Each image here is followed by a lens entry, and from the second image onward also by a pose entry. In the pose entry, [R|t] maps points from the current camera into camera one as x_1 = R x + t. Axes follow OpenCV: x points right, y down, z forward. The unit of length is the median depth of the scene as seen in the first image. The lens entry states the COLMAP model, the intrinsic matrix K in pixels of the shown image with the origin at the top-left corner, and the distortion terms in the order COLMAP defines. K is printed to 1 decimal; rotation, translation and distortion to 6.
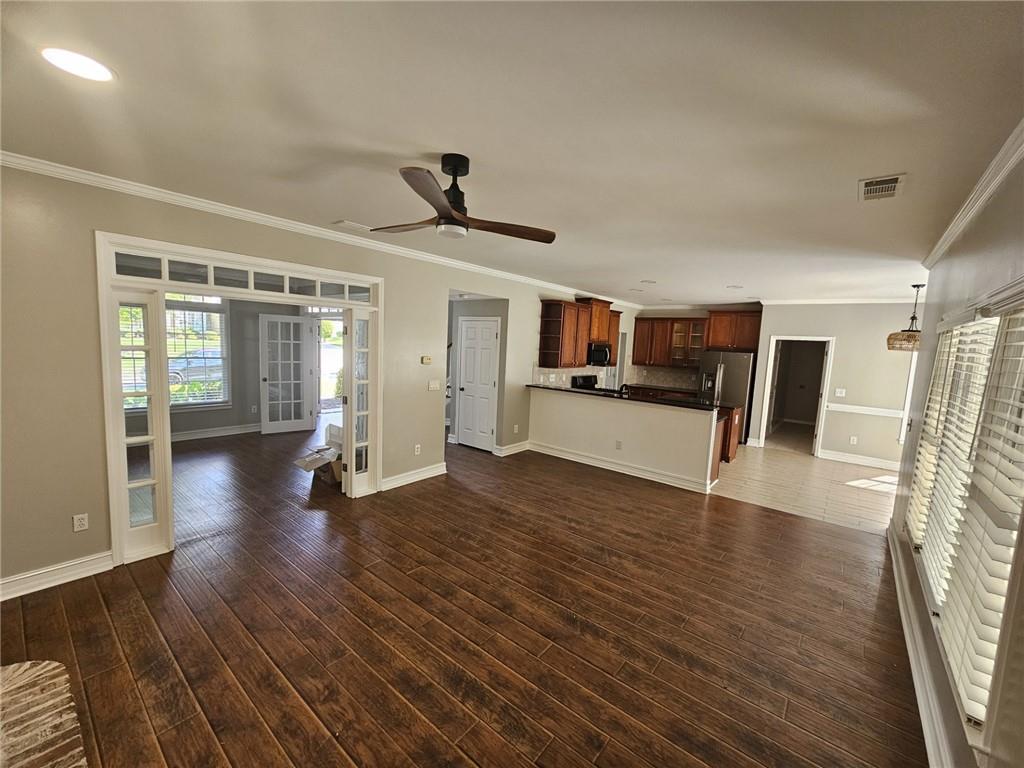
lens RADIAL K [[419.6, 0, 512.0], [0, 419.6, 384.0], [0, 0, 1]] dist [0.001842, 0.000351]
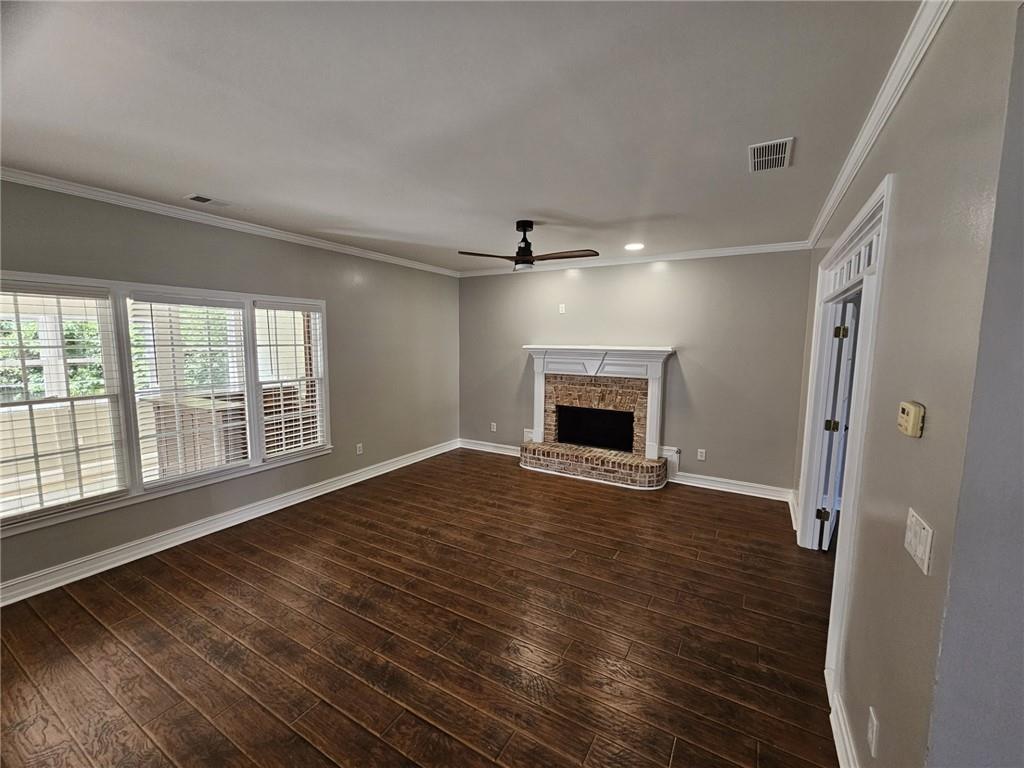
lens RADIAL K [[419.6, 0, 512.0], [0, 419.6, 384.0], [0, 0, 1]] dist [0.001842, 0.000351]
pose [[-0.986547, -0.040934, -0.158270, 0.076090], [-0.072318, 0.977540, 0.197952, -0.127500], [0.146612, 0.206735, -0.967350, 1.406996]]
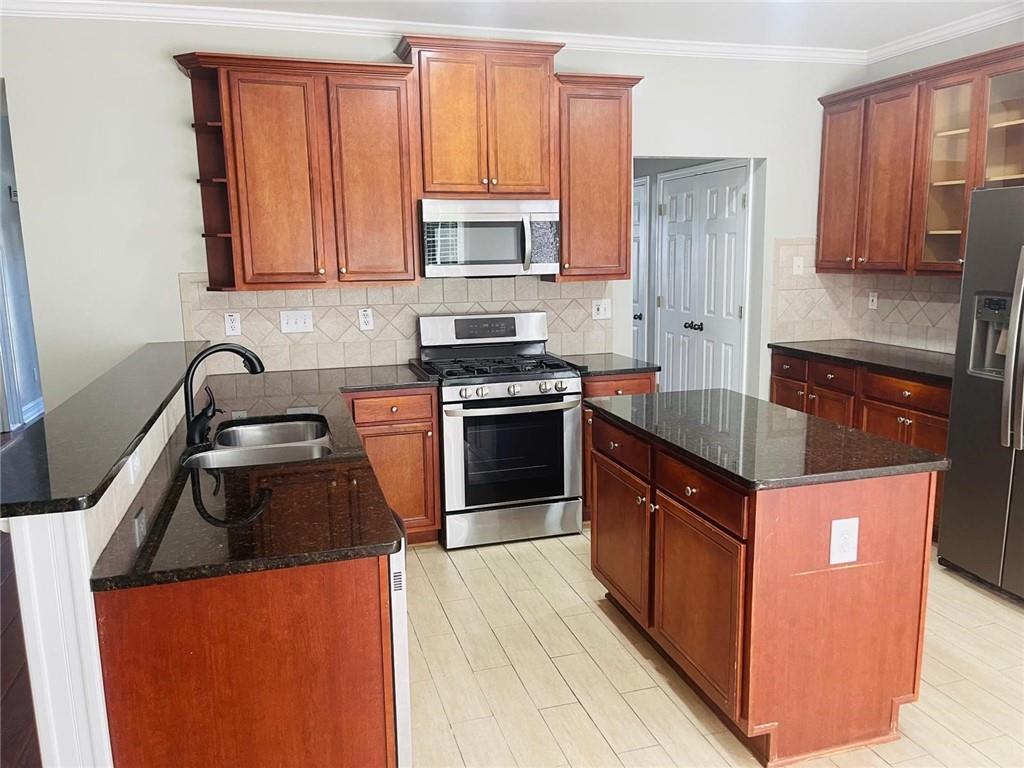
lens RADIAL K [[769.5, 0, 512.0], [0, 769.5, 384.0], [0, 0, 1]] dist [0.003057, 0.001572]
pose [[0.828722, 0.036527, -0.558467, 0.940952], [-0.000545, 0.997920, 0.064462, -0.007769], [0.559660, -0.053116, 0.827019, 1.031552]]
